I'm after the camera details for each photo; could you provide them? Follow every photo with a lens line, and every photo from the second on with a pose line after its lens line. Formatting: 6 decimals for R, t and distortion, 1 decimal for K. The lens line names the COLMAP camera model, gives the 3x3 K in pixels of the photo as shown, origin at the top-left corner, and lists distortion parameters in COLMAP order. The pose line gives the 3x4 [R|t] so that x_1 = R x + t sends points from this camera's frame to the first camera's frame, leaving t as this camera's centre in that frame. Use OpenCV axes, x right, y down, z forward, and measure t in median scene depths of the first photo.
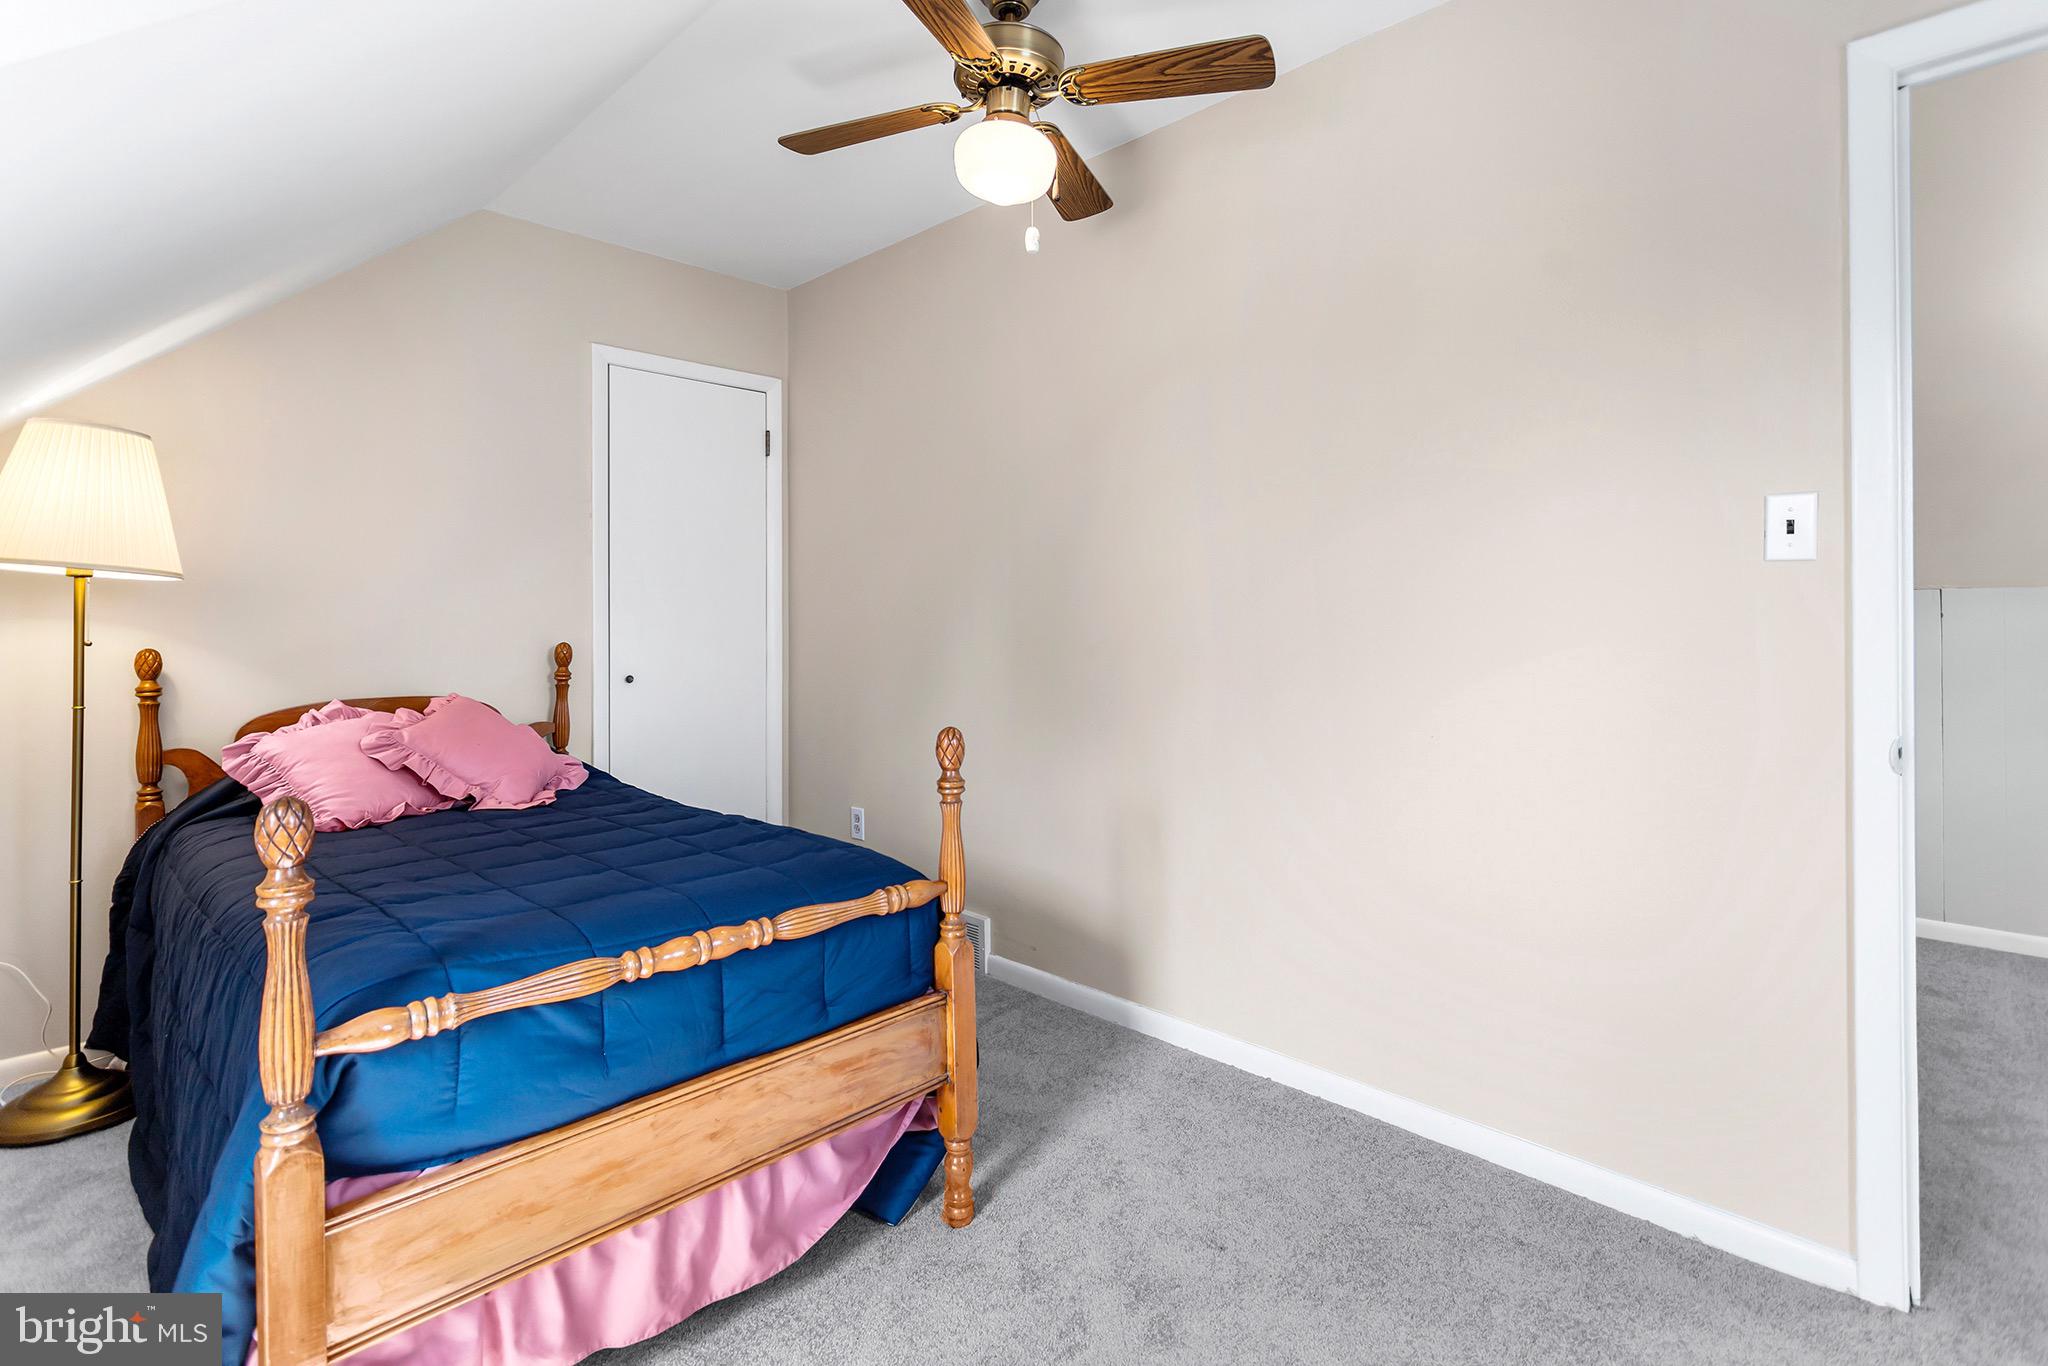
lens RADIAL K [[995.7, 0, 1026.8], [0, 995.7, 605.8], [0, 0, 1]] dist [0.001954, 0.000318]
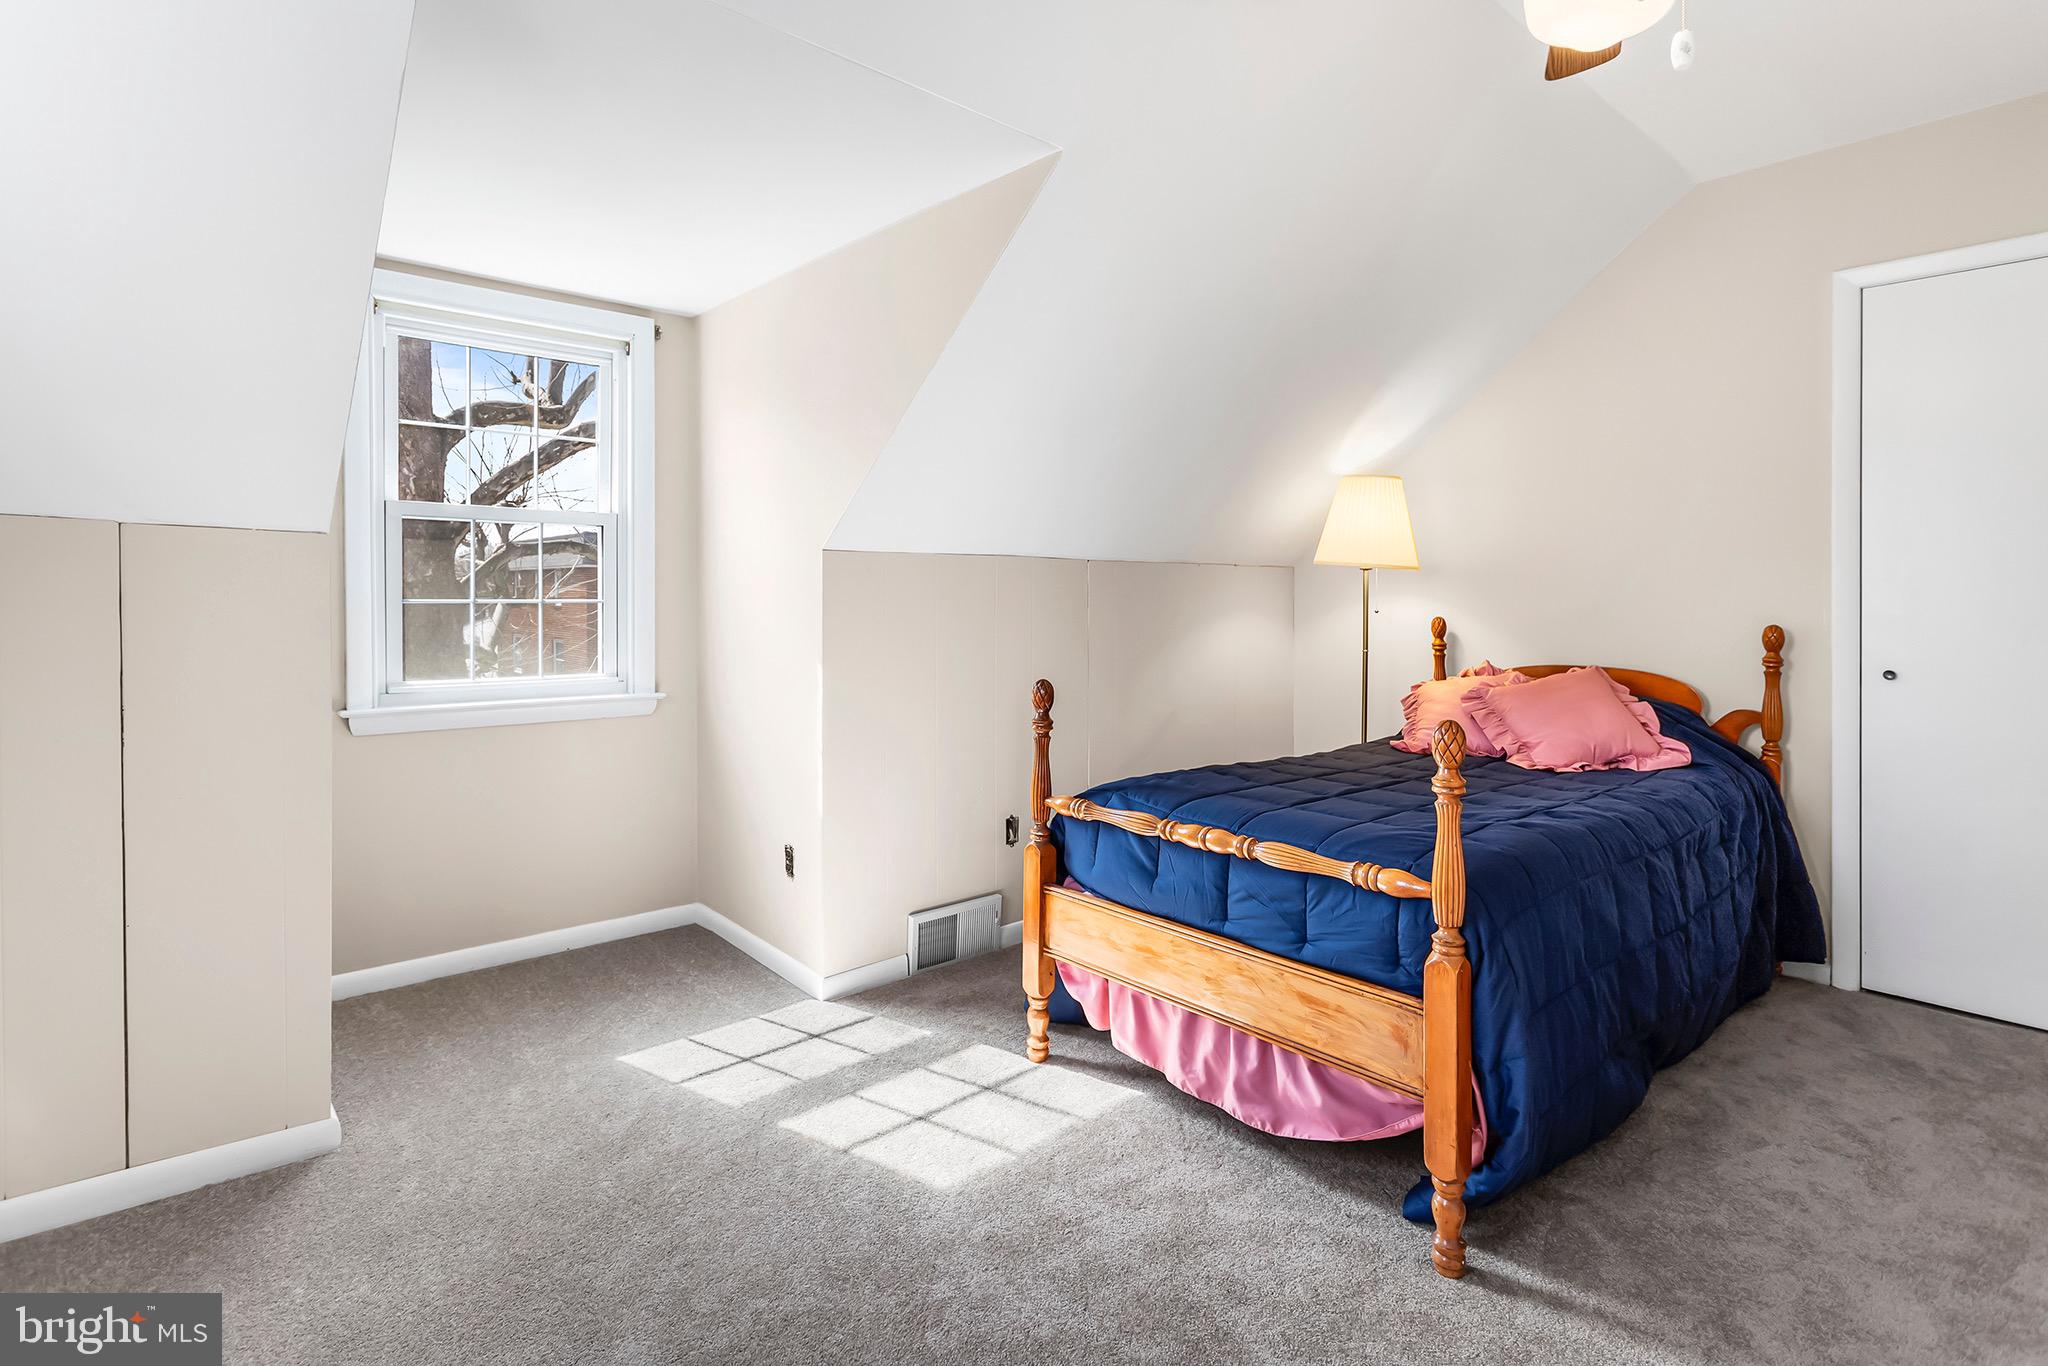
lens RADIAL K [[995.7, 0, 1026.8], [0, 995.7, 605.8], [0, 0, 1]] dist [0.001954, 0.000318]
pose [[-0.069251, 0.013306, -0.997511, 0.938797], [0.007978, 0.999886, 0.012784, 0.005337], [0.997567, -0.007073, -0.069350, 0.764881]]
